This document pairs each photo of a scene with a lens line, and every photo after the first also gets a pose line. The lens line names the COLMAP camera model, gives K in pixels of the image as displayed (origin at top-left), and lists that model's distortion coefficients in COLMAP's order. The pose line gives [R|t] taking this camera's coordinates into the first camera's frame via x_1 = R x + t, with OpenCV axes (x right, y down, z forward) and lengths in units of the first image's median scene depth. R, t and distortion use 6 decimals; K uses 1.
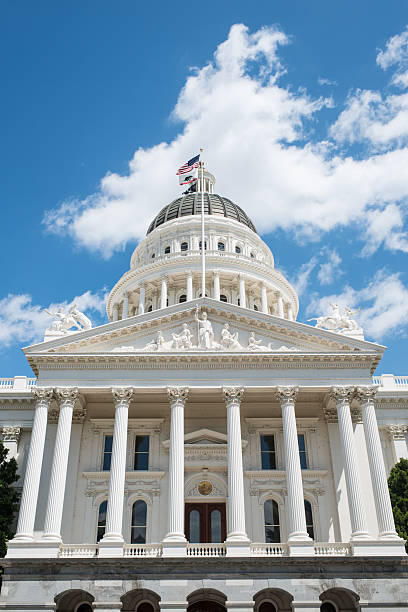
lens RADIAL K [[653.9, 0, 203.3], [0, 653.9, 297.8], [0, 0, 1]] dist [-0.014687, -0.001768]
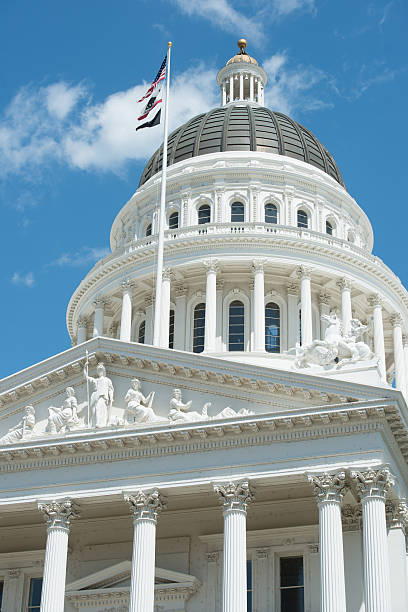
lens RADIAL K [[1273.9, 0, 205.4], [0, 1273.9, 290.8], [0, 0, 1]] dist [-0.017786, -0.202685]
pose [[0.947610, -0.138125, -0.288023, 0.438182], [0.149807, 0.988536, 0.018808, -0.050381], [0.282123, -0.060970, 0.957439, -0.059601]]
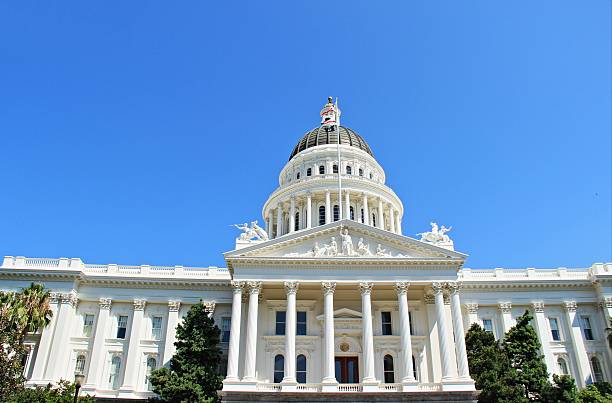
lens RADIAL K [[551.3, 0, 306.0], [0, 551.3, 201.5], [0, 0, 1]] dist [-0.168989, 0.001278]
pose [[0.999868, 0.015291, 0.005544, -0.098087], [-0.015607, 0.997942, 0.062201, -0.117787], [-0.004581, -0.062280, 0.998048, -0.224115]]
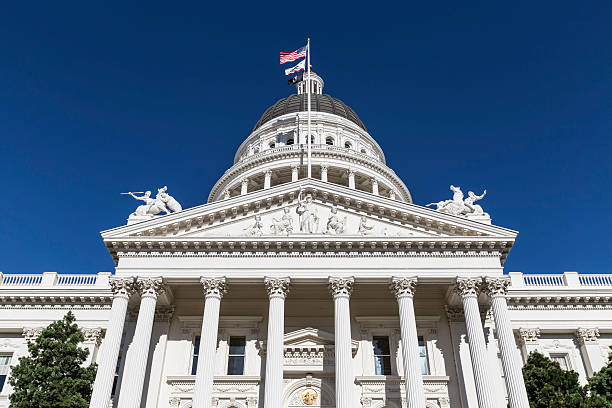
lens RADIAL K [[621.0, 0, 306.0], [0, 621.0, 204.0], [0, 0, 1]] dist [-0.022593, -0.006960]
pose [[0.999910, 0.002032, -0.013250, 0.008879], [-0.002707, 0.998691, -0.051075, 0.079777], [0.013129, 0.051106, 0.998607, 0.170100]]
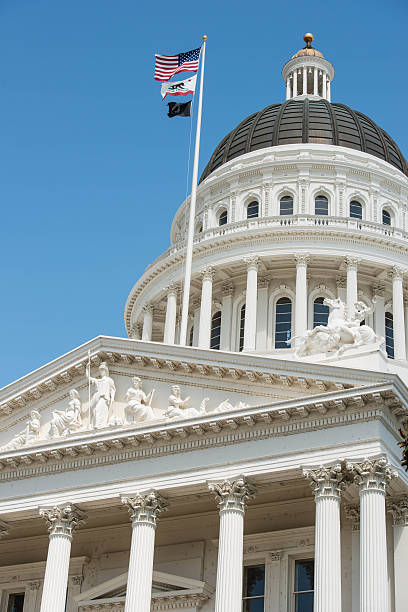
lens RADIAL K [[1273.9, 0, 205.4], [0, 1273.9, 290.8], [0, 0, 1]] dist [-0.017786, -0.202685]
pose [[0.882734, -0.196991, -0.426585, 0.574512], [0.203185, 0.978635, -0.031467, 0.014314], [0.423669, -0.058899, 0.903900, 0.051324]]
